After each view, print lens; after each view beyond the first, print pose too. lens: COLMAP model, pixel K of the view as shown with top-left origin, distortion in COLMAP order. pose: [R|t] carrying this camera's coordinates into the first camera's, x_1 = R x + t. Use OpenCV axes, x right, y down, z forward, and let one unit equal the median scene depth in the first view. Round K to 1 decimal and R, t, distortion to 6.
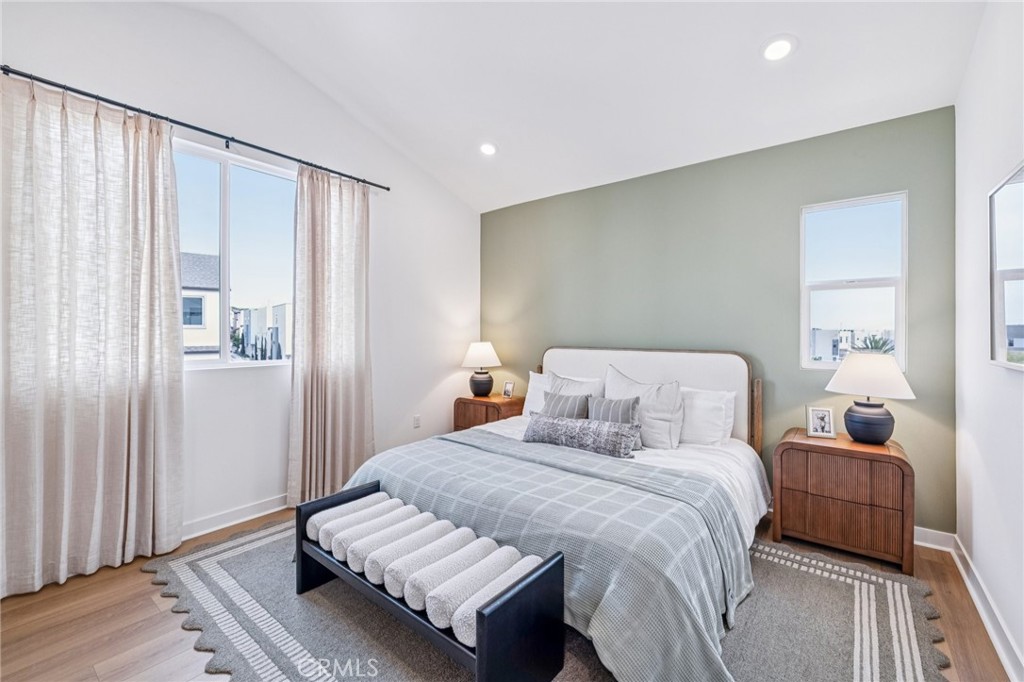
lens RADIAL K [[429.9, 0, 507.3], [0, 429.9, 332.2], [0, 0, 1]] dist [-0.001097, 0.000898]
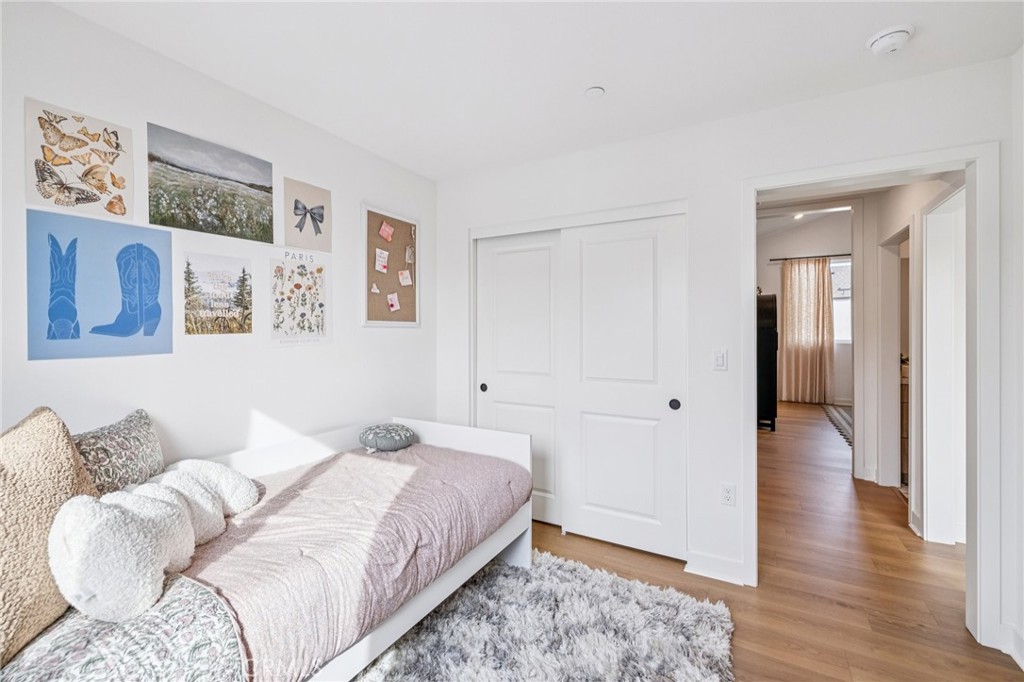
lens RADIAL K [[429.9, 0, 513.6], [0, 429.9, 335.0], [0, 0, 1]] dist [-0.001097, 0.000898]
pose [[0.166508, 0.000255, -0.986040, 1.499131], [0.006443, 0.999978, 0.001347, 0.019156], [0.986019, -0.006578, 0.166503, -1.383468]]
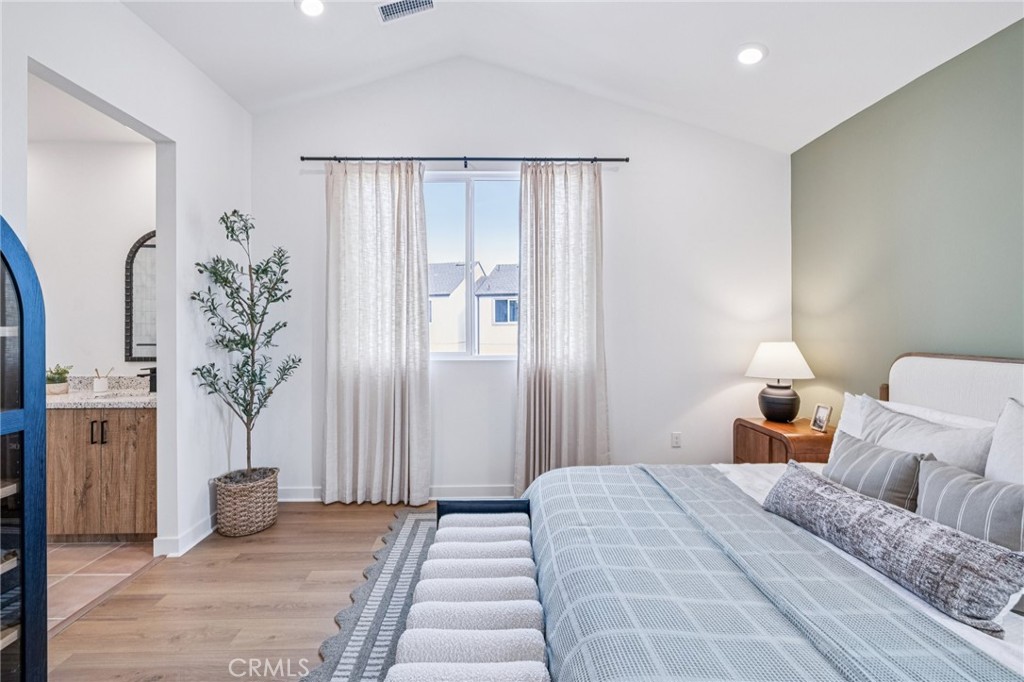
lens RADIAL K [[429.9, 0, 486.3], [0, 429.9, 326.1], [0, 0, 1]] dist [-0.001097, 0.000898]
pose [[0.633463, -0.006608, -0.773744, 0.260679], [0.004496, 0.999978, -0.004860, -0.000961], [0.773760, -0.000400, 0.633479, 0.313531]]
